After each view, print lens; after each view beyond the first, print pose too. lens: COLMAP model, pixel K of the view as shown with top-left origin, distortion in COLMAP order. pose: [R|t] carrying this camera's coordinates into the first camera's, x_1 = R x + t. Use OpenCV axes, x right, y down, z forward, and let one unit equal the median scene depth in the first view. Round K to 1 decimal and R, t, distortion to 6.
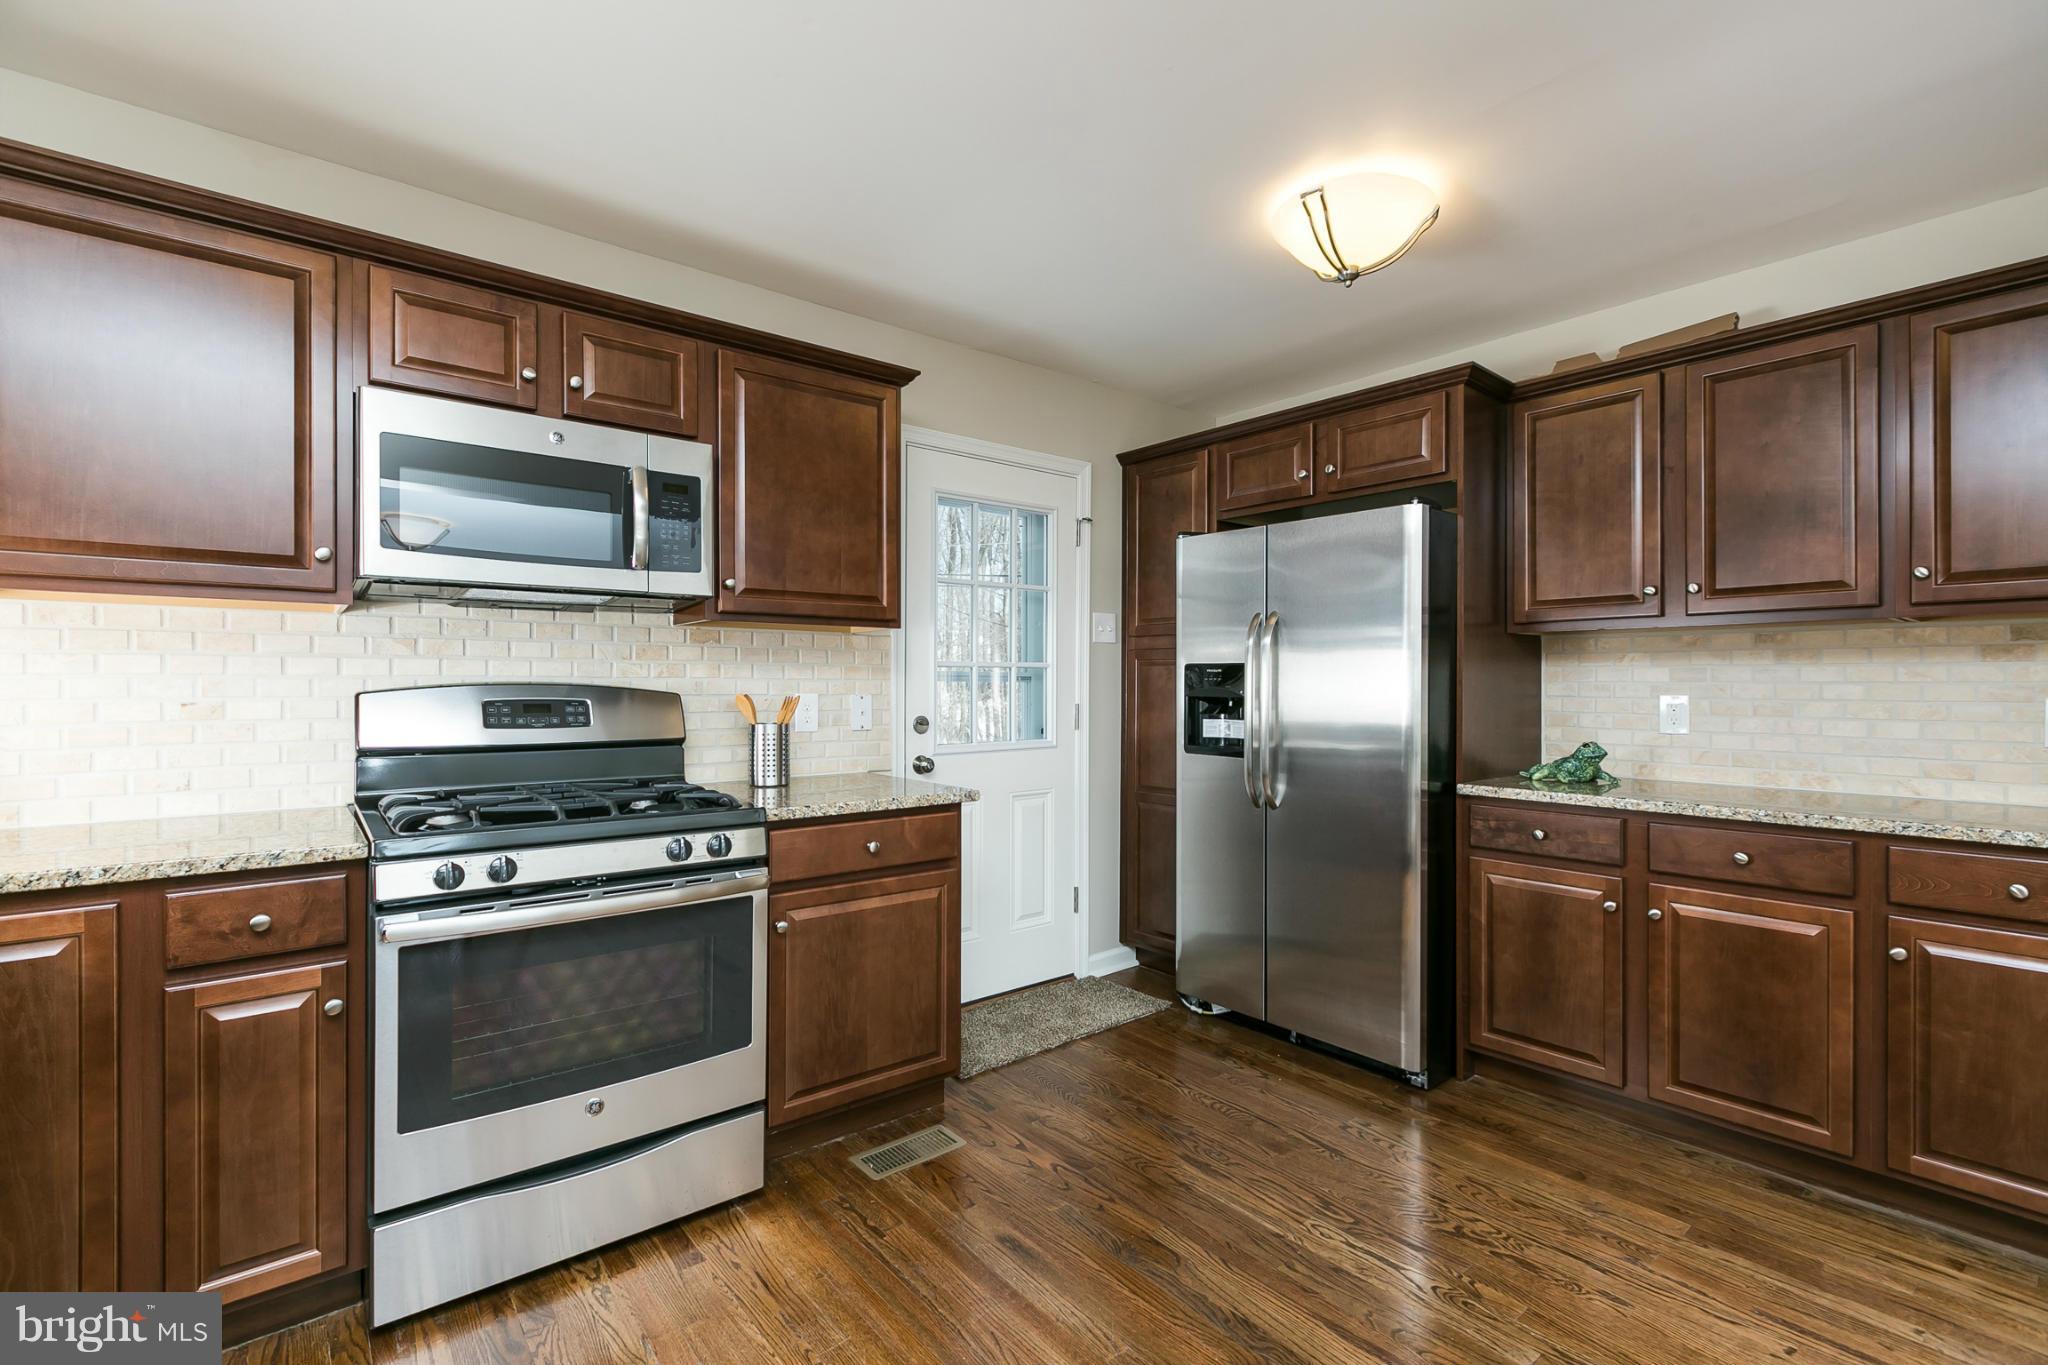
lens RADIAL K [[909.0, 0, 1014.6], [0, 909.0, 684.1], [0, 0, 1]] dist [0.002576, -0.000654]
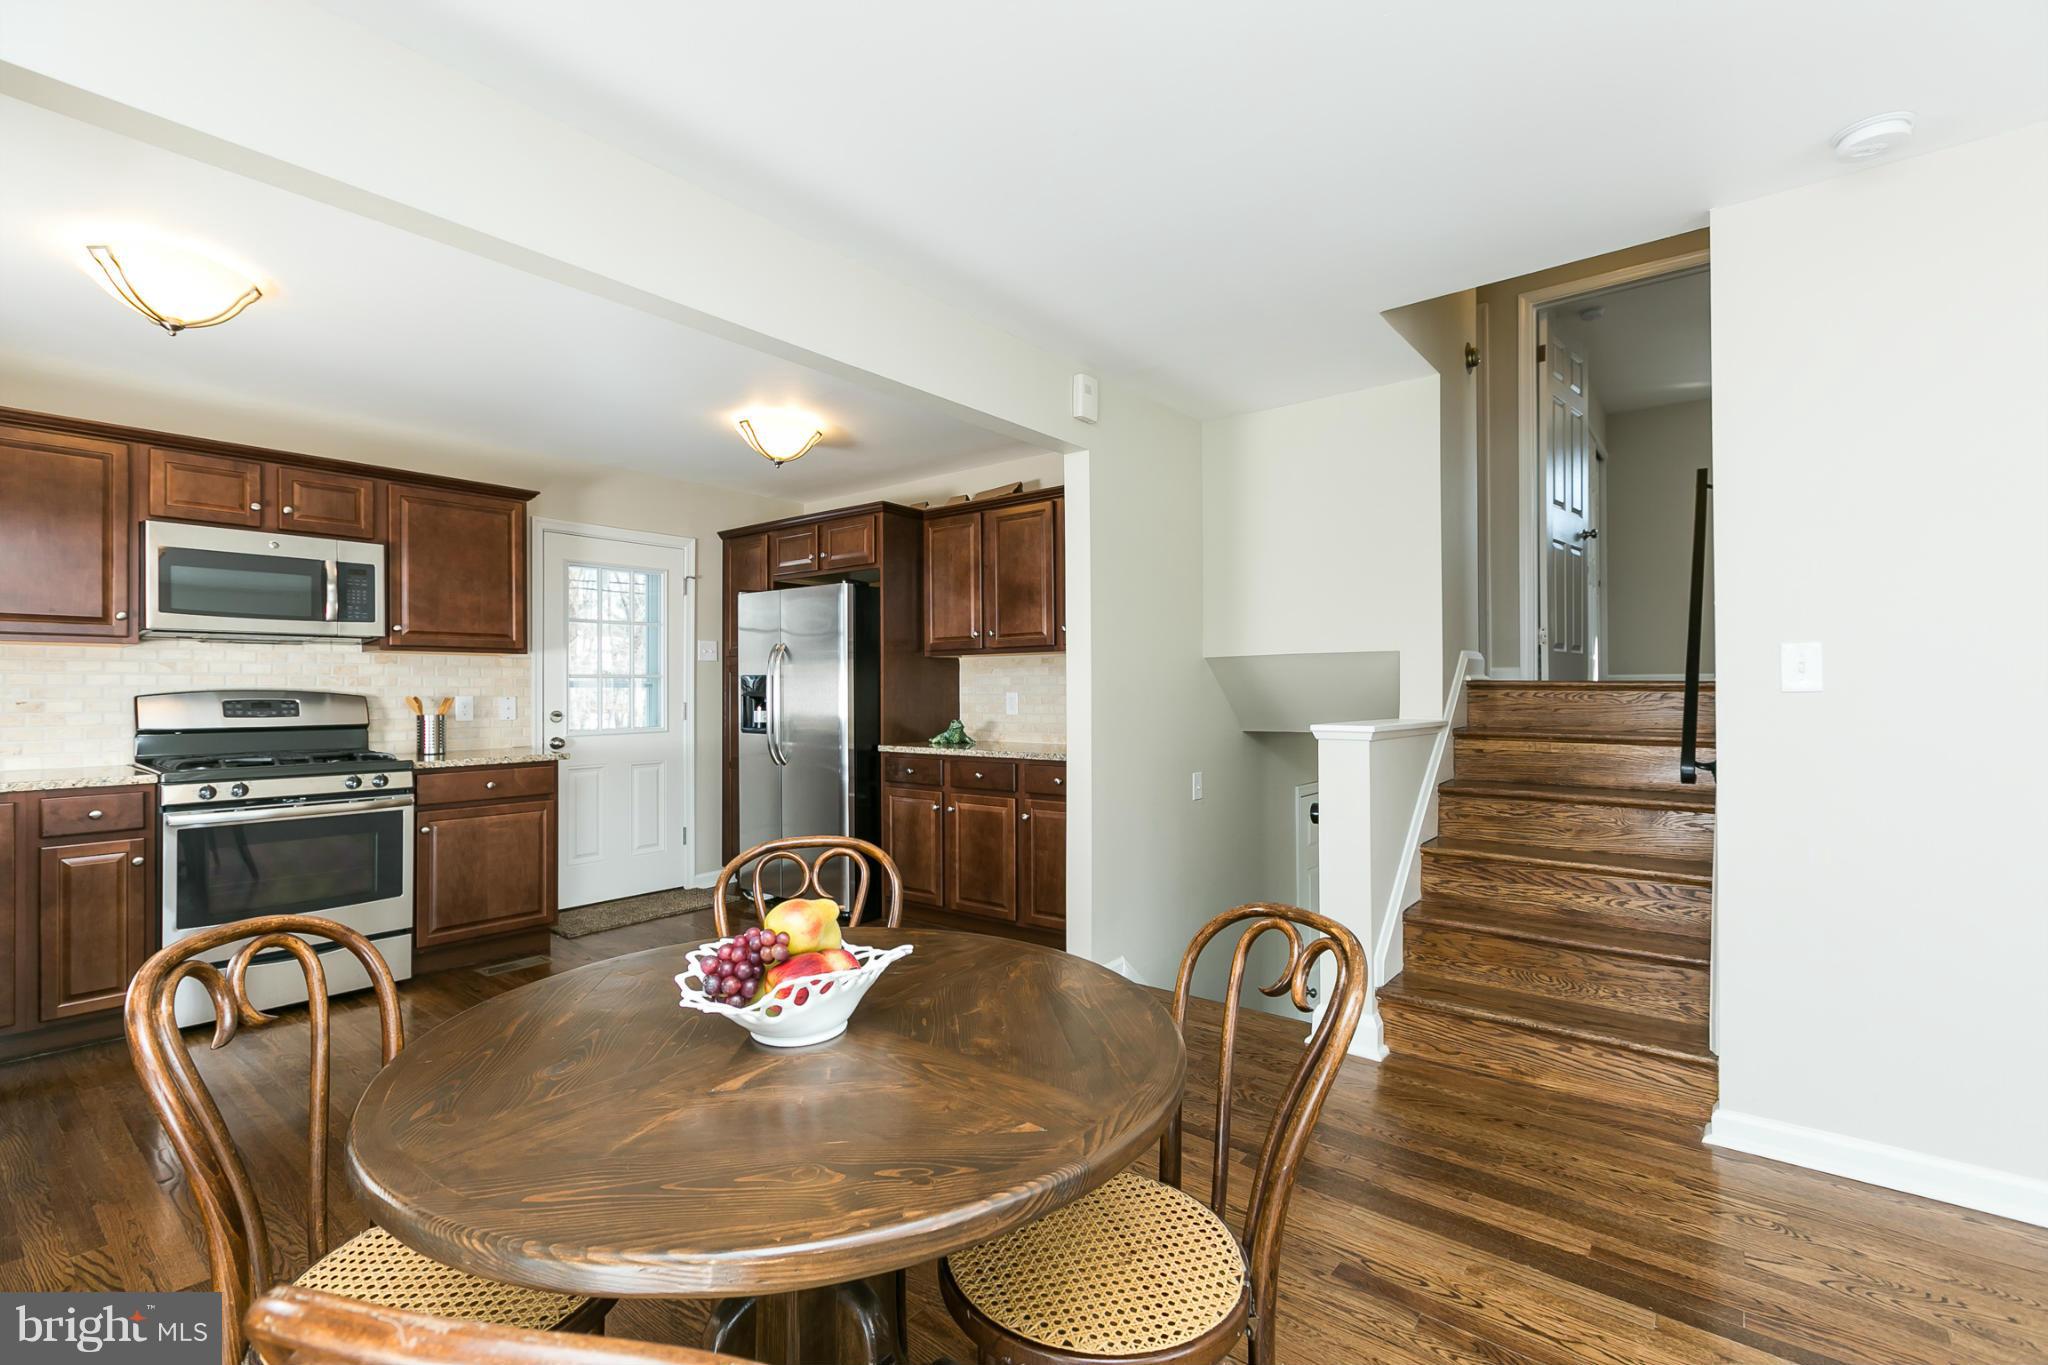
lens RADIAL K [[909.0, 0, 1014.6], [0, 909.0, 684.1], [0, 0, 1]] dist [0.002576, -0.000654]
pose [[0.978055, -0.005057, 0.208284, 0.449186], [0.006904, 0.999943, -0.008141, 0.011298], [-0.208231, 0.009401, 0.978035, -0.864558]]
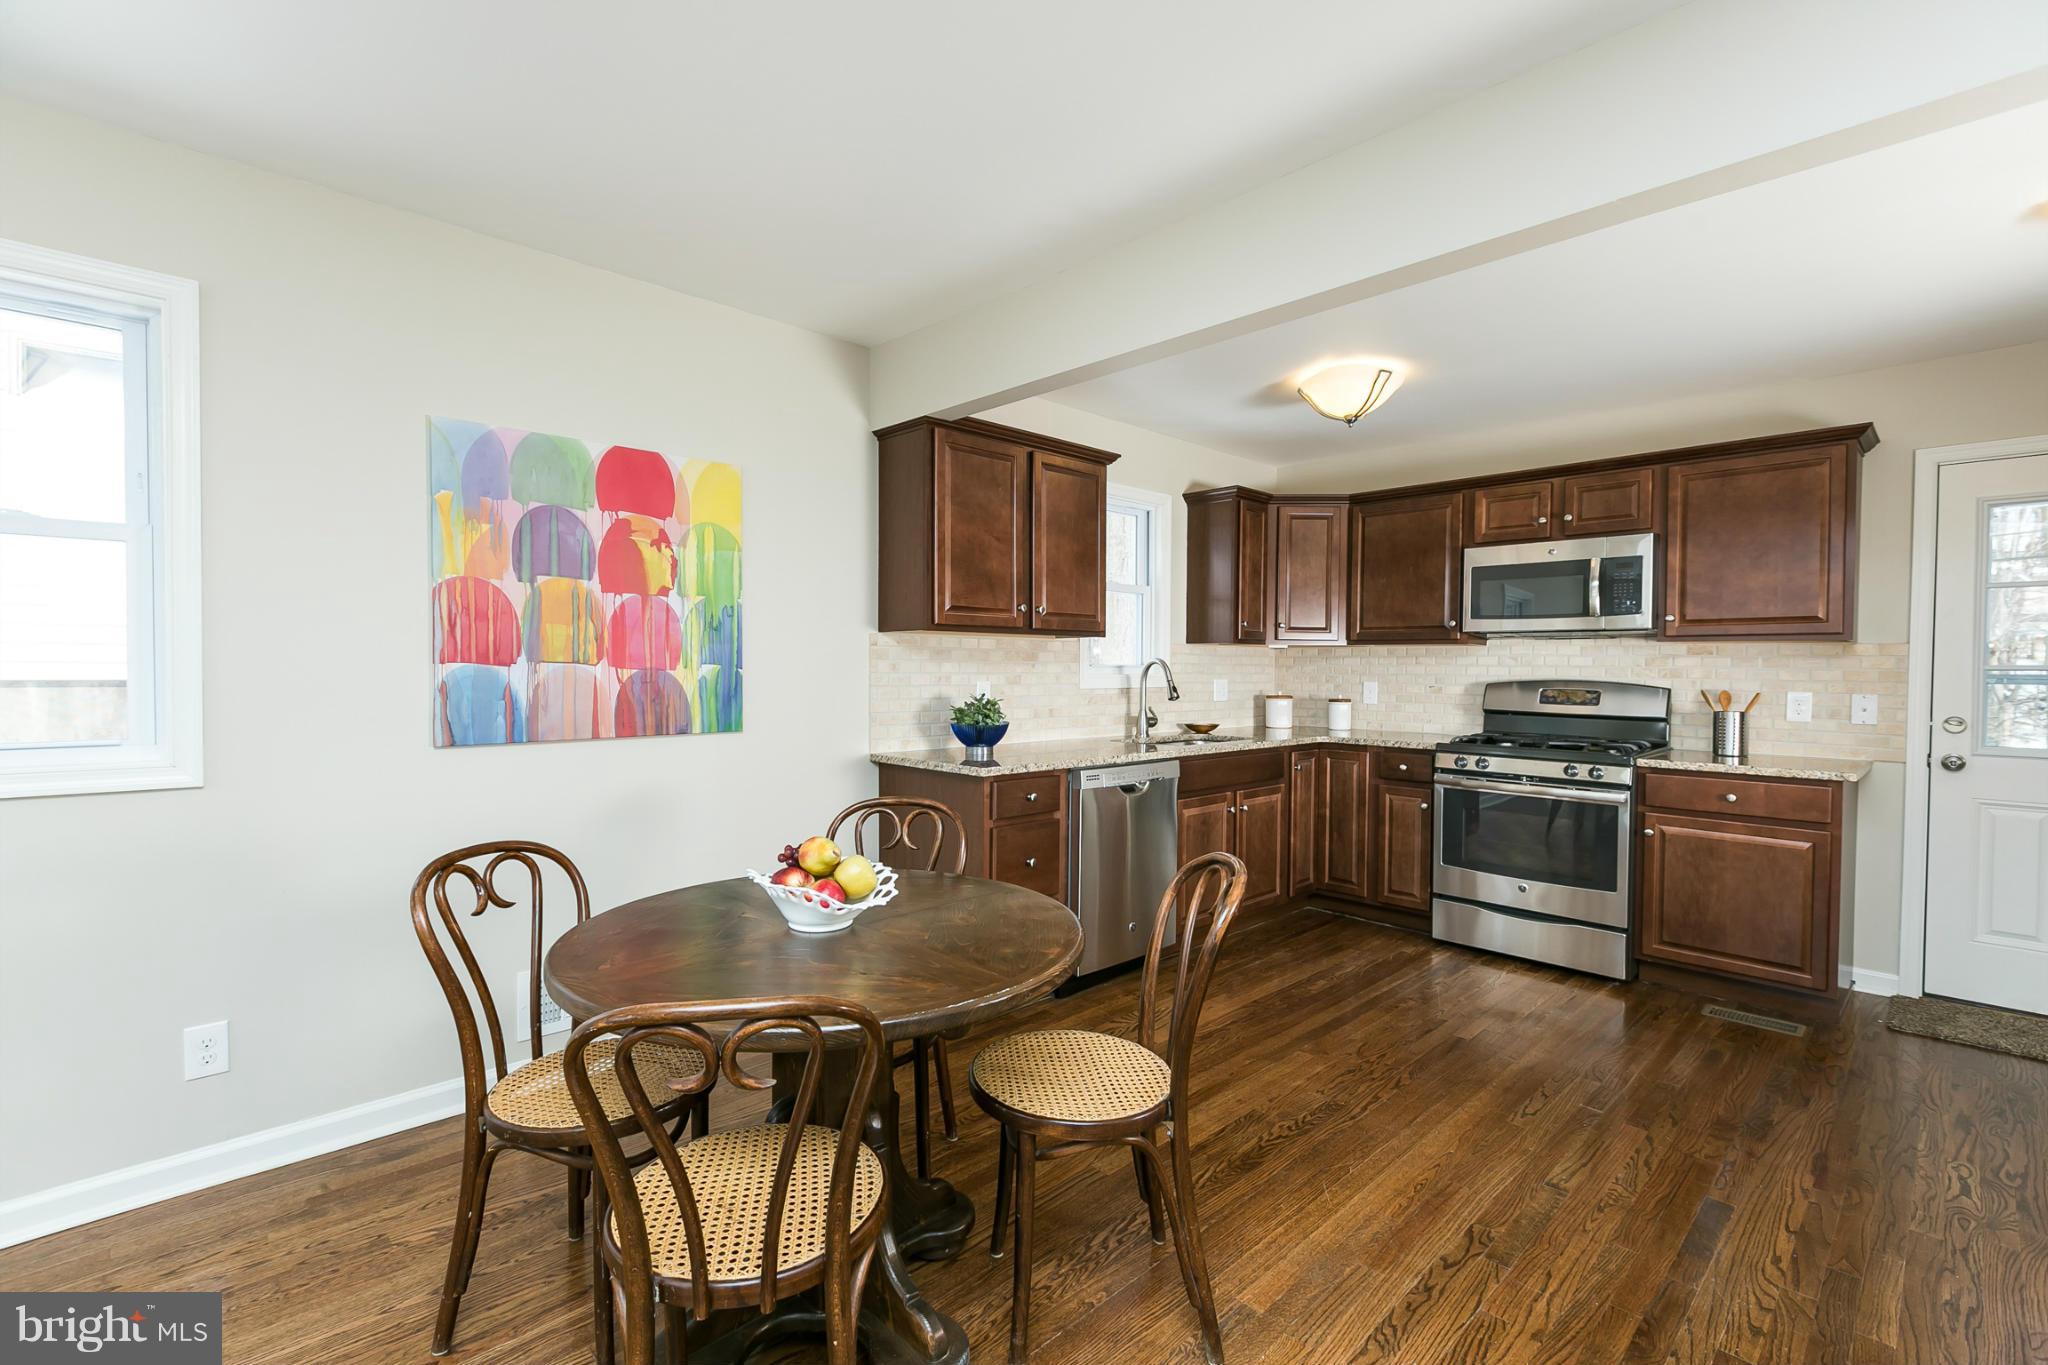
lens RADIAL K [[909.0, 0, 1014.6], [0, 909.0, 684.1], [0, 0, 1]] dist [0.002576, -0.000654]
pose [[0.082493, 0.019588, -0.996399, 1.192773], [-0.010049, 0.999772, 0.018822, -0.016431], [0.996541, 0.008460, 0.082671, -0.252221]]
